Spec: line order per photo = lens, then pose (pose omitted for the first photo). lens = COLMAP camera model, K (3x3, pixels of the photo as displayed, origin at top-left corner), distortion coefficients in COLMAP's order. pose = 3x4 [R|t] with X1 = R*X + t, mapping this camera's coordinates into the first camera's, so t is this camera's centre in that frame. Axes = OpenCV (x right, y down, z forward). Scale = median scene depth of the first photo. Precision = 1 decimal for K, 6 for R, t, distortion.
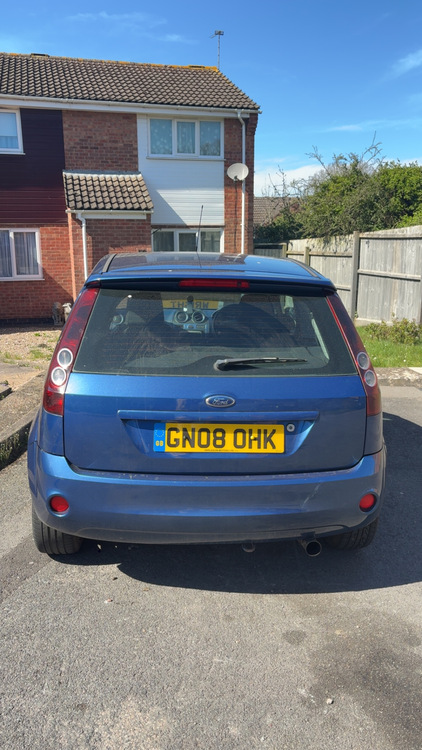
lens RADIAL K [[592.5, 0, 208.0], [0, 592.5, 375.9], [0, 0, 1]] dist [0.001085, 0.024370]
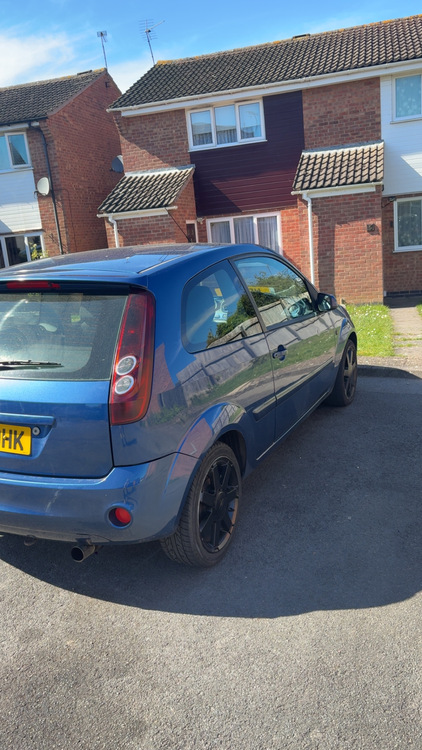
lens RADIAL K [[592.5, 0, 207.8], [0, 592.5, 375.0], [0, 0, 1]] dist [0.001085, 0.024370]
pose [[0.862347, 0.039097, -0.504806, 0.153076], [-0.019518, 0.998840, 0.044017, -0.009875], [0.505942, -0.028105, 0.862110, 0.047974]]
